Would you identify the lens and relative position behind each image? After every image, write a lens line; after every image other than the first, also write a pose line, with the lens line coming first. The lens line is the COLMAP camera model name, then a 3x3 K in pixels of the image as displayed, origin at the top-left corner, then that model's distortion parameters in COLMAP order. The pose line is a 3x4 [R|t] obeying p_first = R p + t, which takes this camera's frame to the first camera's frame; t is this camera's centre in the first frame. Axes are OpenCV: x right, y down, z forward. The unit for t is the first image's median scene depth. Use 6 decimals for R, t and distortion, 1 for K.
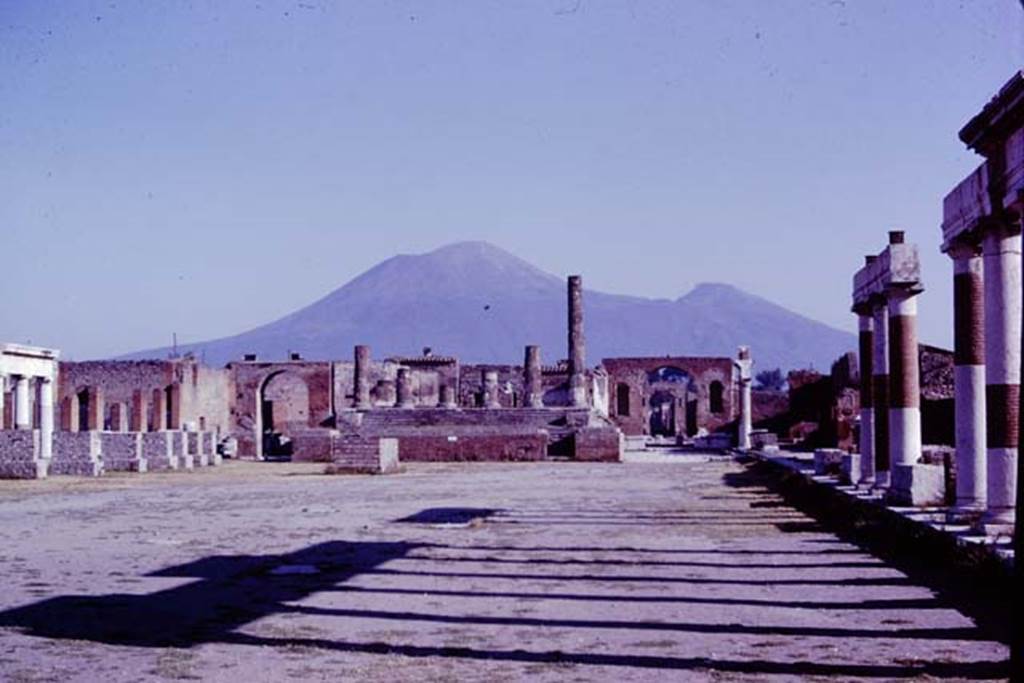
lens RADIAL K [[1624.5, 0, 512.0], [0, 1624.5, 341.5], [0, 0, 1]] dist [-0.311178, 0.206527]
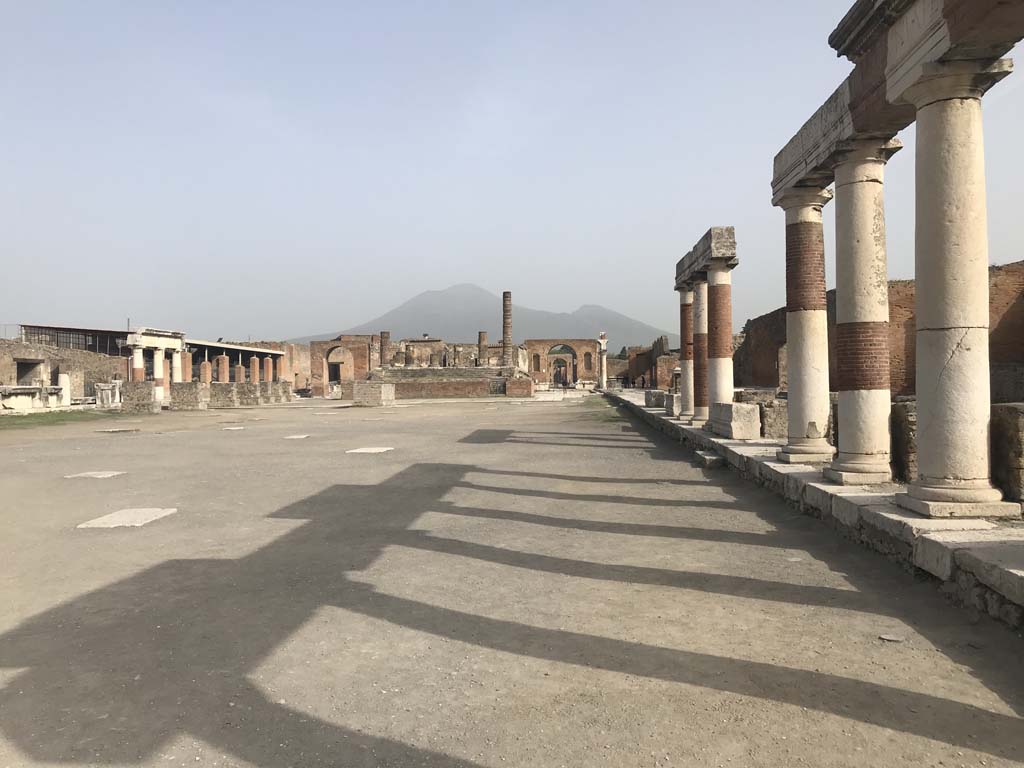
lens RADIAL K [[823.3, 0, 512.0], [0, 823.3, 384.0], [0, 0, 1]] dist [0.040698, -0.001660]
pose [[0.999575, -0.004721, 0.028767, 0.018910], [0.003027, 0.998273, 0.058675, 0.007135], [-0.028994, -0.058563, 0.997863, 0.106796]]
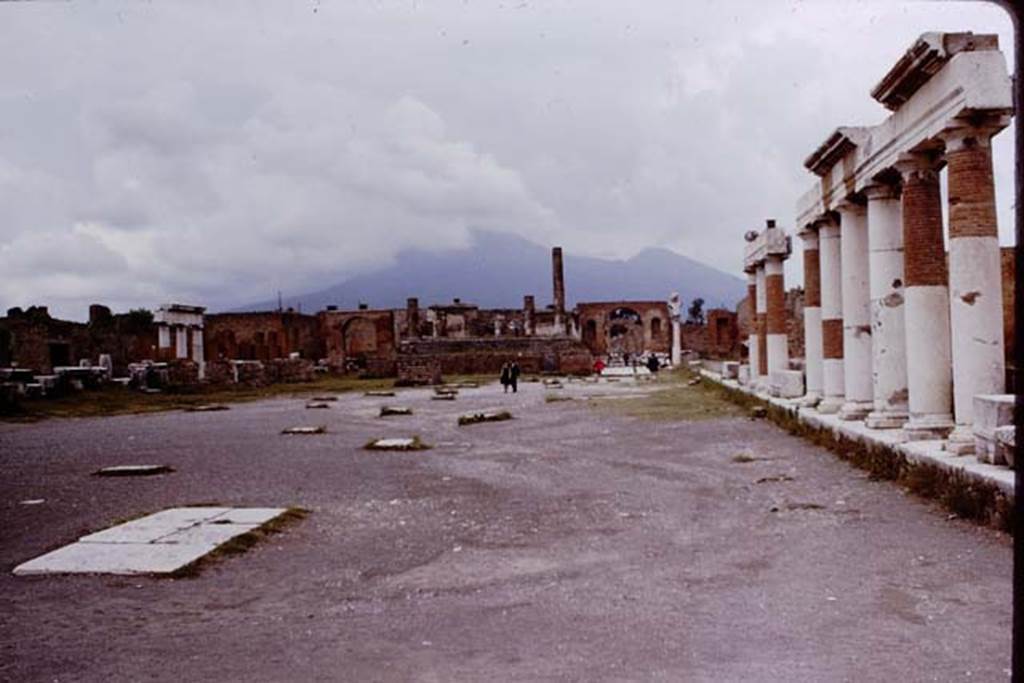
lens RADIAL K [[1147.8, 0, 512.0], [0, 1147.8, 341.5], [0, 0, 1]] dist [-0.250540, 0.017128]
pose [[0.999777, -0.021107, -0.000693, -0.003100], [0.021117, 0.998833, 0.043431, -0.001392], [-0.000225, -0.043436, 0.999056, -0.029064]]
